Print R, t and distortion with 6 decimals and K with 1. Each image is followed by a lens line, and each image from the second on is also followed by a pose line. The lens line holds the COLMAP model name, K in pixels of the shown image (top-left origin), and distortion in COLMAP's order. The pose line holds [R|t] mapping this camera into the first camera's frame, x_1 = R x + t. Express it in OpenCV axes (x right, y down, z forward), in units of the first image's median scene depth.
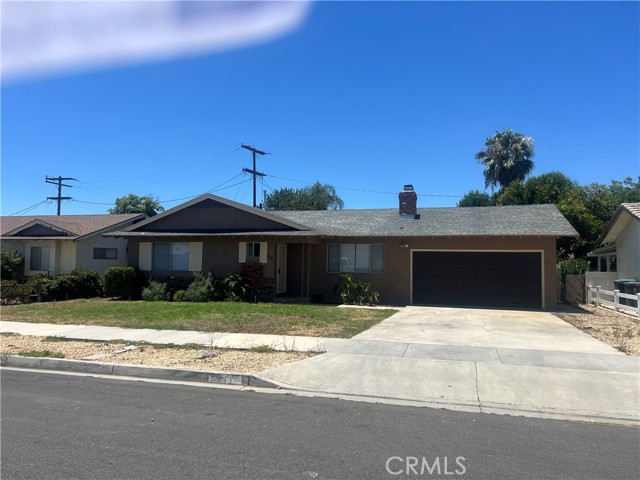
lens RADIAL K [[483.8, 0, 320.0], [0, 483.8, 240.0], [0, 0, 1]] dist [0.103926, -0.147991]
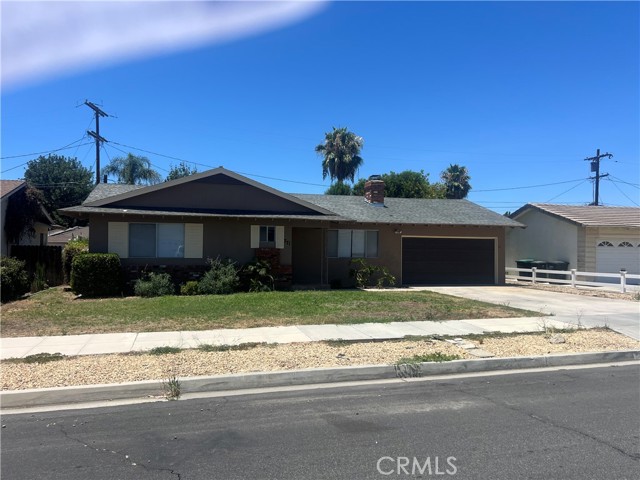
lens RADIAL K [[483.8, 0, 320.0], [0, 483.8, 240.0], [0, 0, 1]] dist [0.103926, -0.147991]
pose [[0.834372, 0.005551, 0.551174, -0.559617], [-0.025597, 0.999261, 0.028685, 0.002978], [-0.550607, -0.038042, 0.833897, 0.187097]]
